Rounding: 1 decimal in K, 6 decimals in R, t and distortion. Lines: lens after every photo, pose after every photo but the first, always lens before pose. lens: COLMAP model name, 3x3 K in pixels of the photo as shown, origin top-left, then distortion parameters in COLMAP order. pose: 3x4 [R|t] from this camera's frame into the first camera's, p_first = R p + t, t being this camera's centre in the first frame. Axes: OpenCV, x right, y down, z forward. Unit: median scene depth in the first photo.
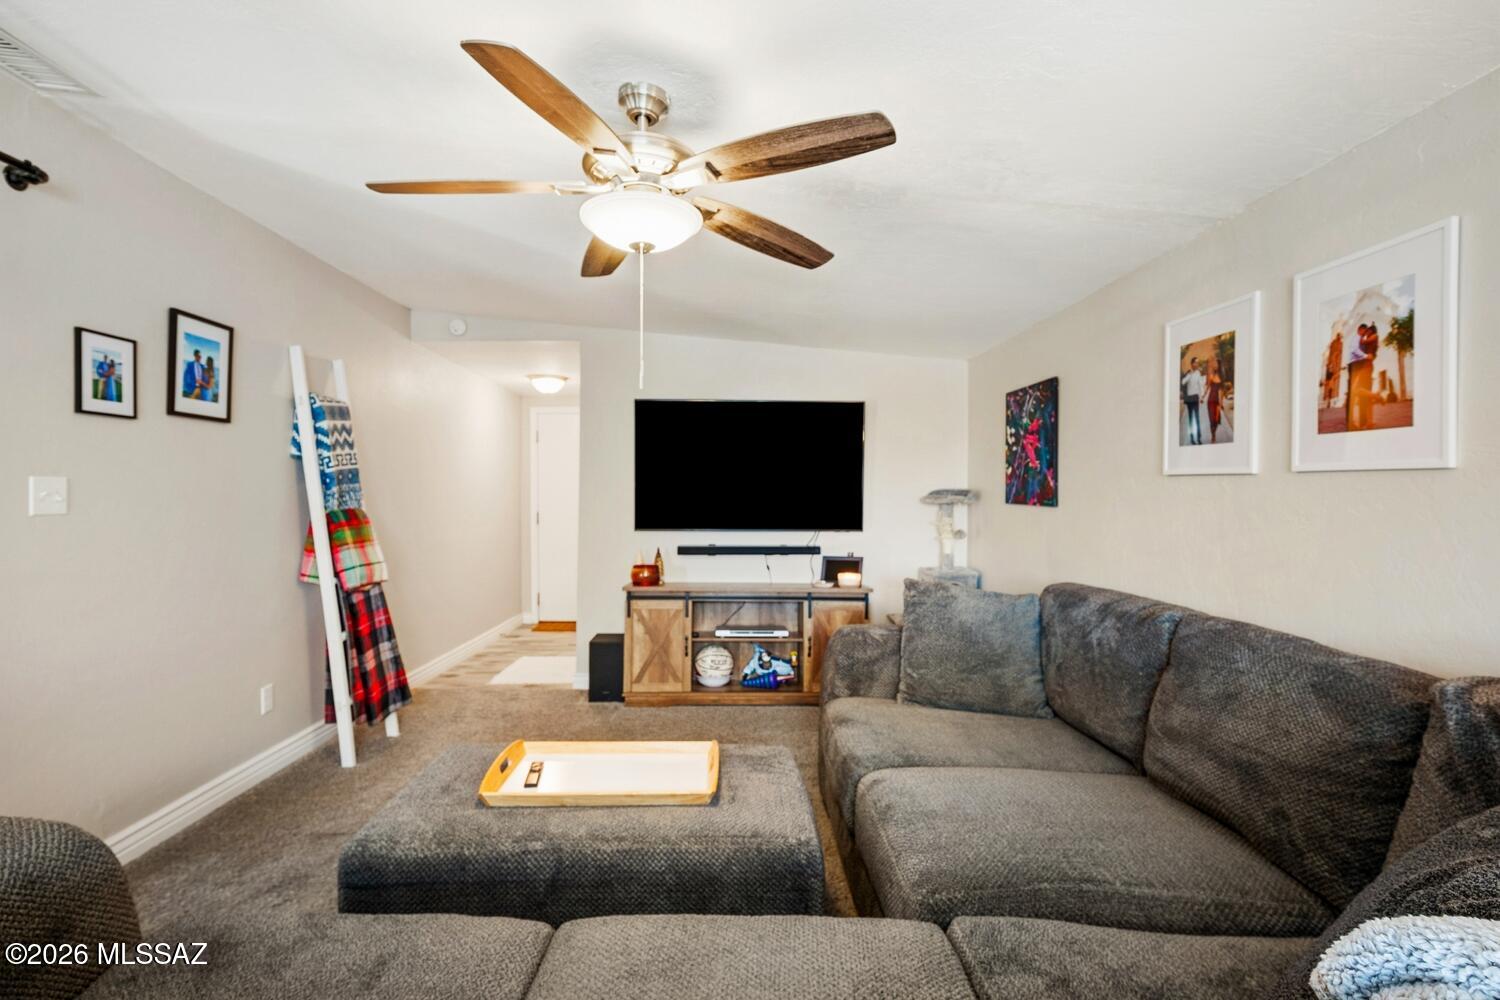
lens RADIAL K [[723.7, 0, 751.7], [0, 723.7, 502.4], [0, 0, 1]] dist [0.003875, 0.000400]
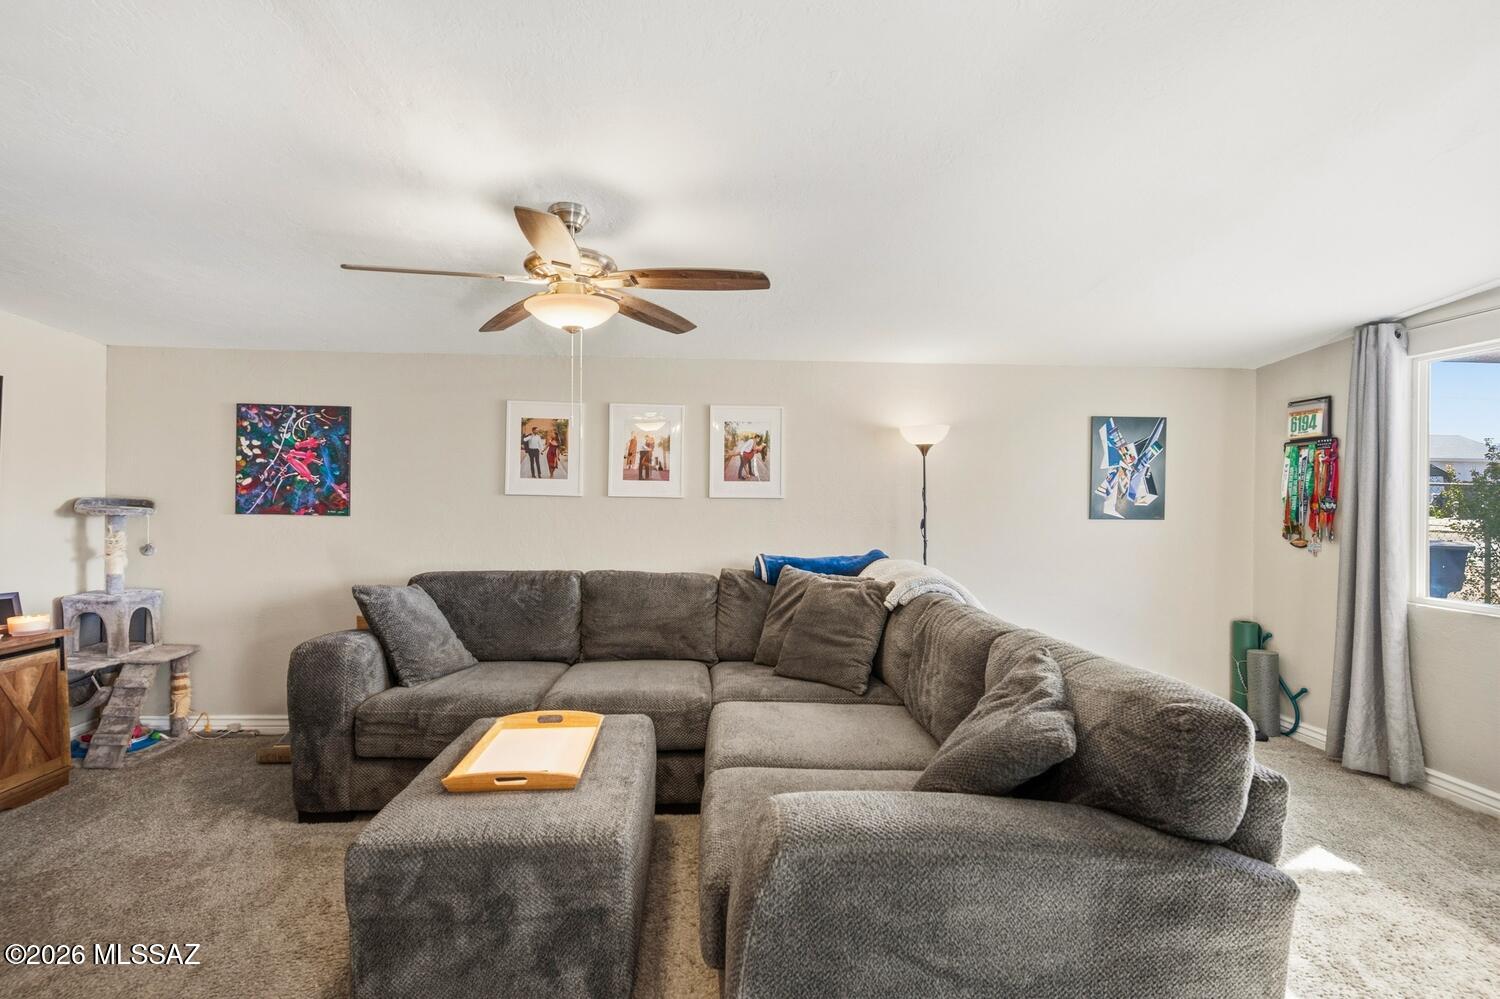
lens RADIAL K [[723.7, 0, 750.8], [0, 723.7, 498.4], [0, 0, 1]] dist [0.003875, 0.000400]
pose [[-0.039543, -0.003580, 0.999211, -1.174706], [0.002833, 0.999989, 0.003695, -0.037345], [-0.999214, 0.002977, -0.039532, 0.578178]]
